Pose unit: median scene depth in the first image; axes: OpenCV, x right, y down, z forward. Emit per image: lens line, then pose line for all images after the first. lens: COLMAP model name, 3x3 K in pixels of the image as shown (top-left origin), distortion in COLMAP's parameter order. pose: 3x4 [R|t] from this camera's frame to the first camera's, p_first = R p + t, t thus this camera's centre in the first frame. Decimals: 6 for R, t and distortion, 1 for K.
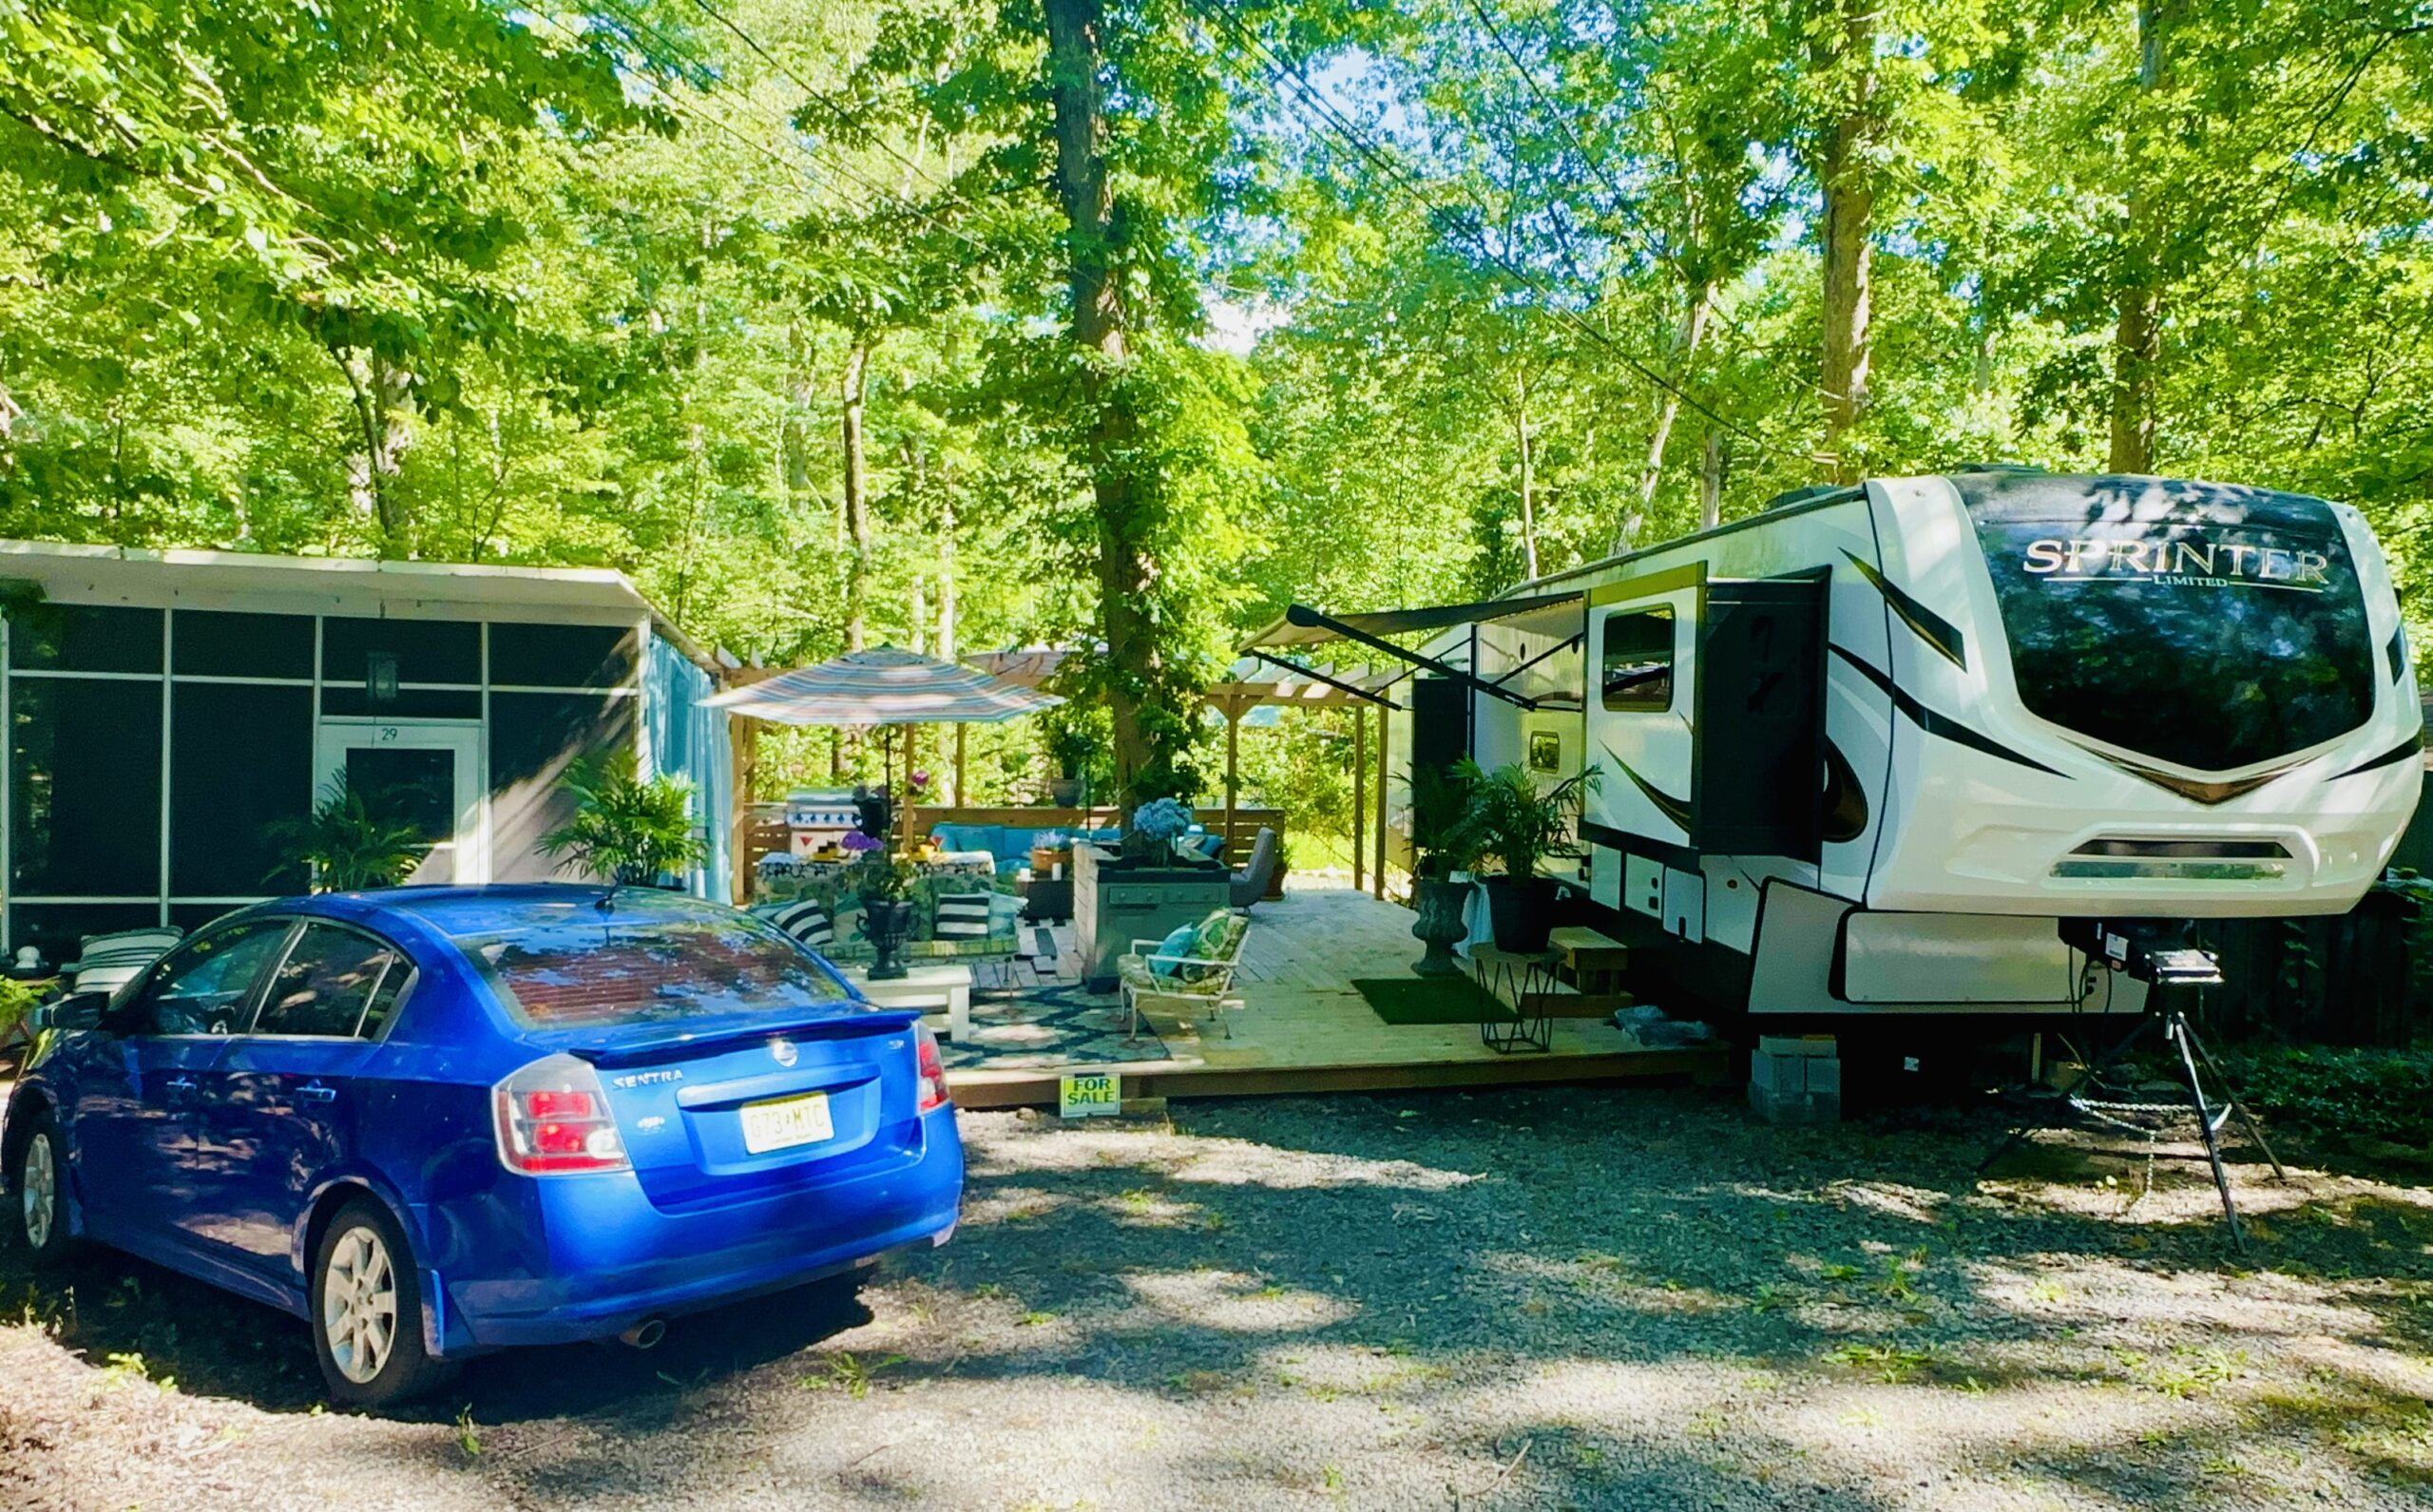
lens RADIAL K [[1575.6, 0, 1345.3], [0, 1575.6, 750.9], [0, 0, 1]] dist [-0.006471, -0.001148]
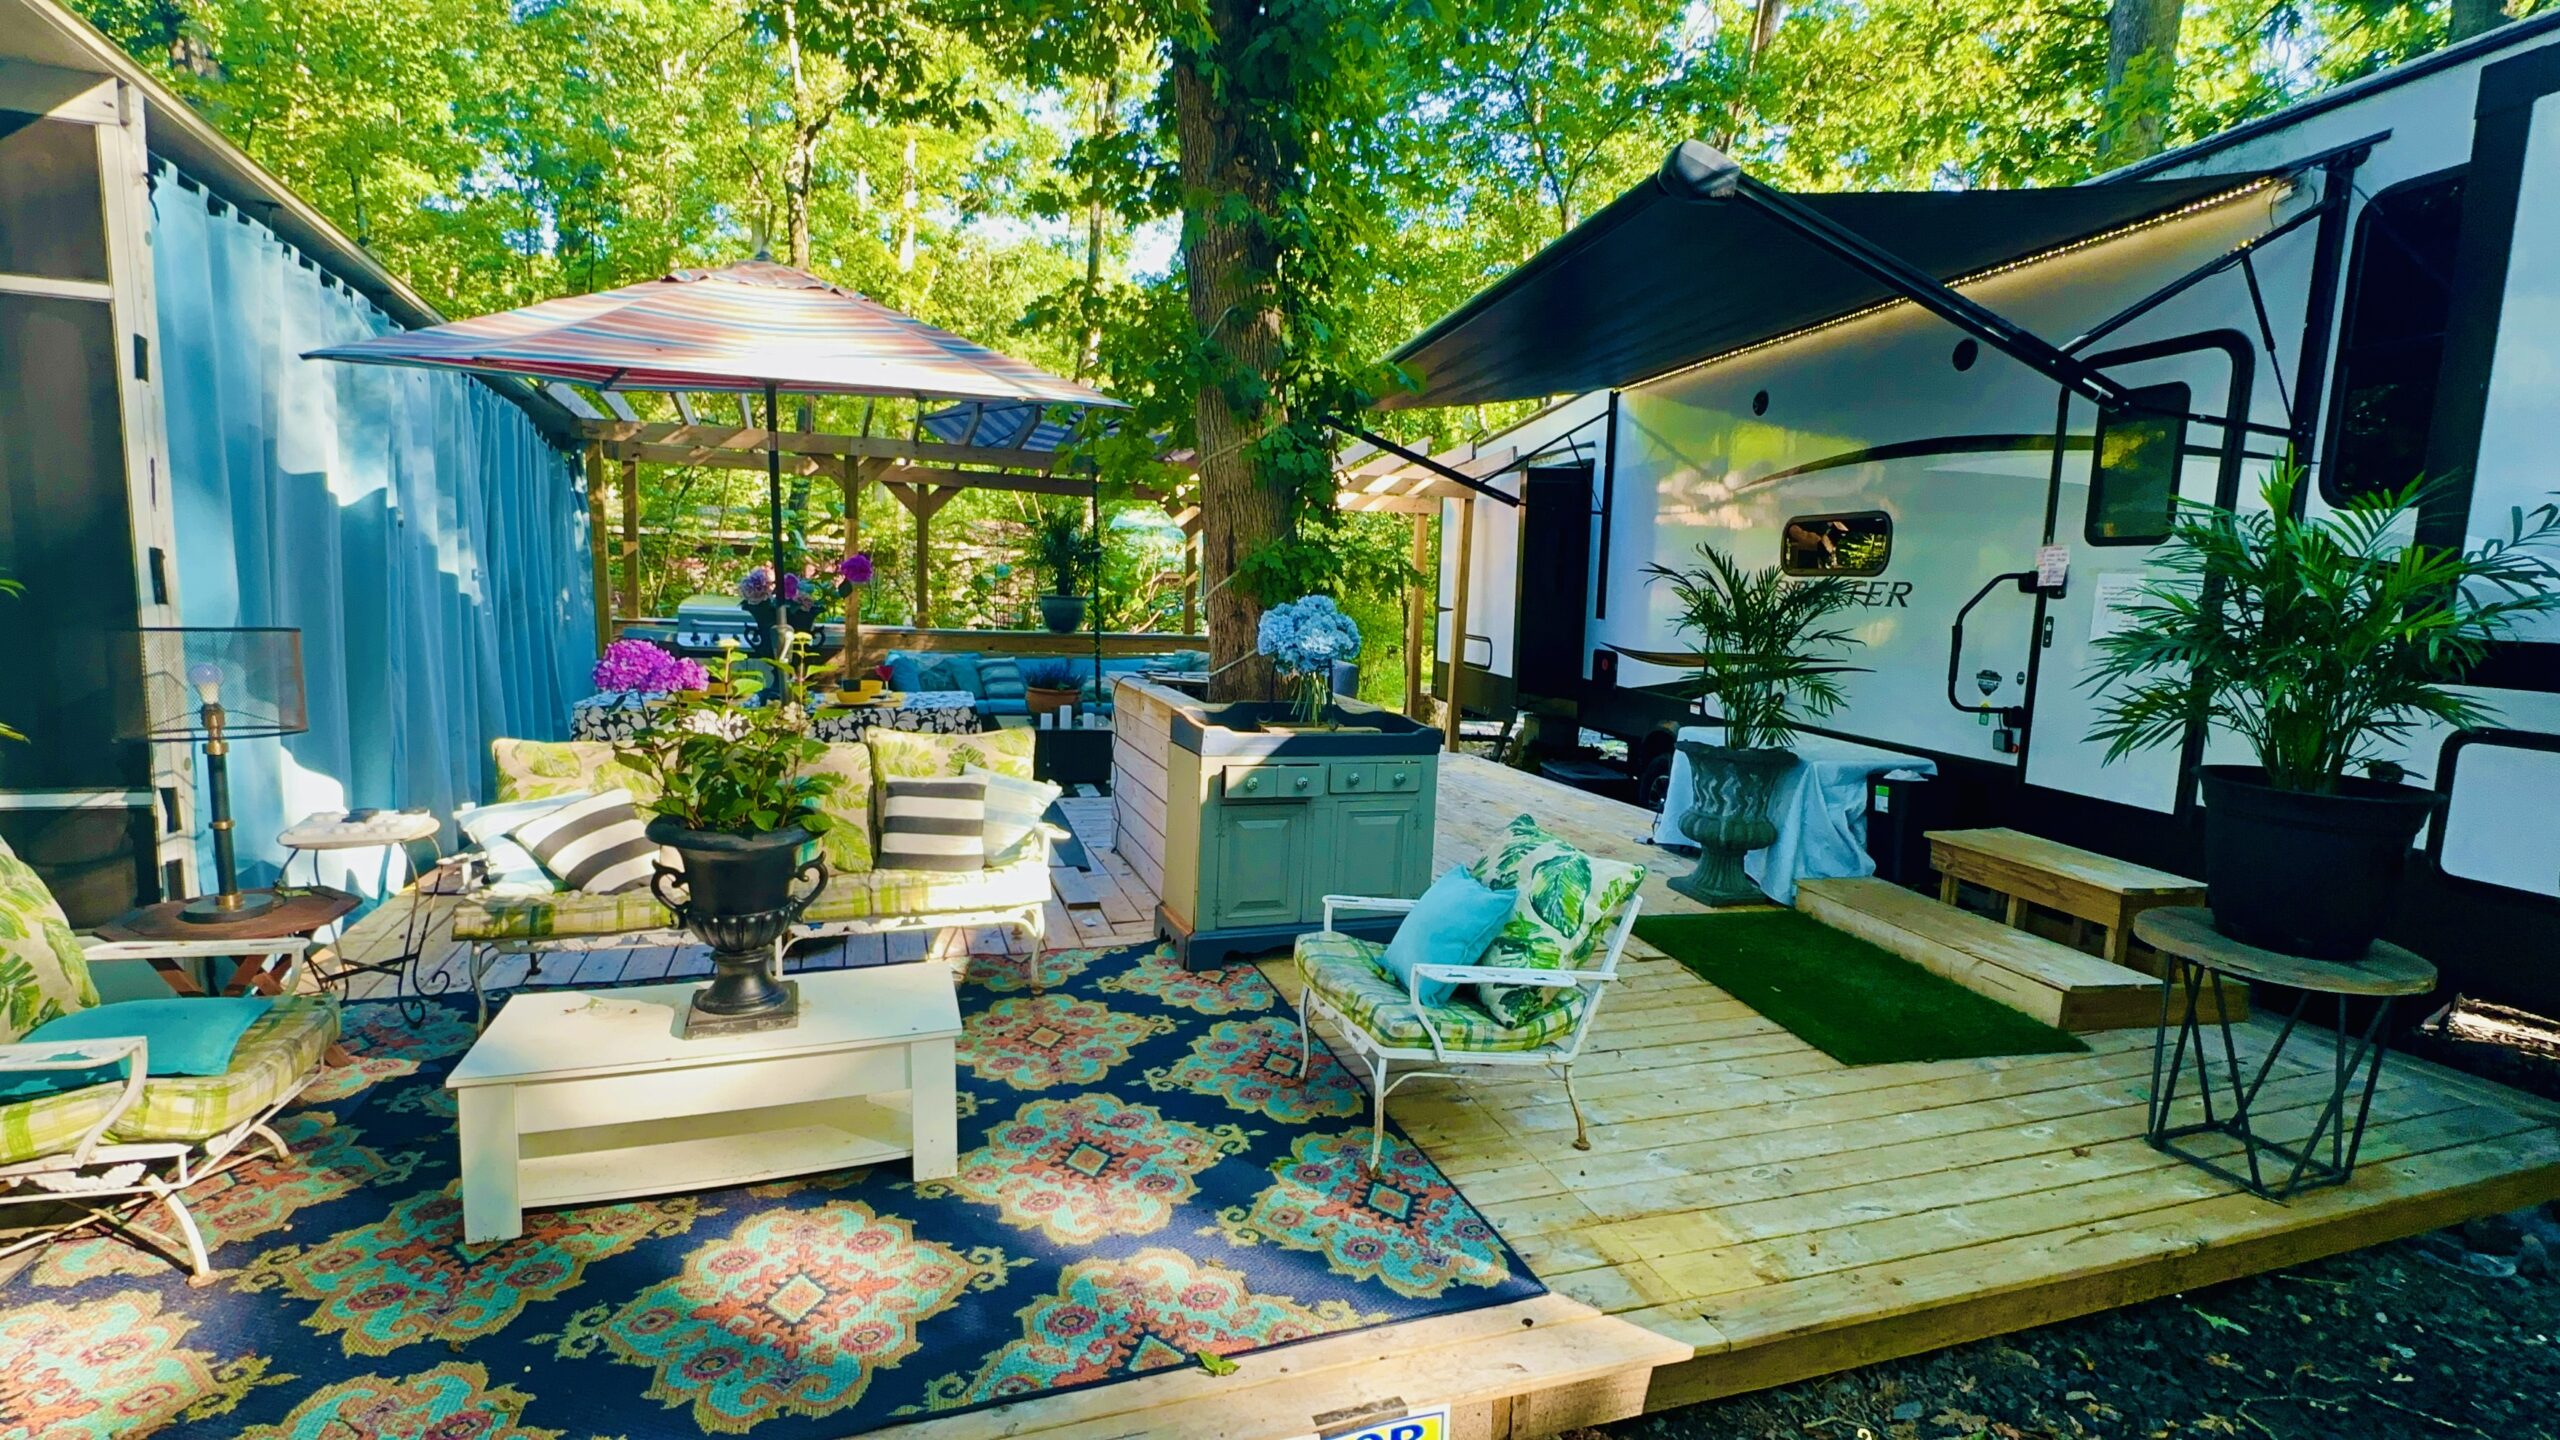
lens RADIAL K [[1172.8, 0, 1280.0], [0, 1172.8, 720.0], [0, 0, 1]] dist [-0.004308, -0.000158]
pose [[0.998454, 0.008061, 0.055003, -0.177092], [-0.013214, 0.995487, 0.093976, 0.041710], [-0.053997, -0.094558, 0.994054, 0.721119]]
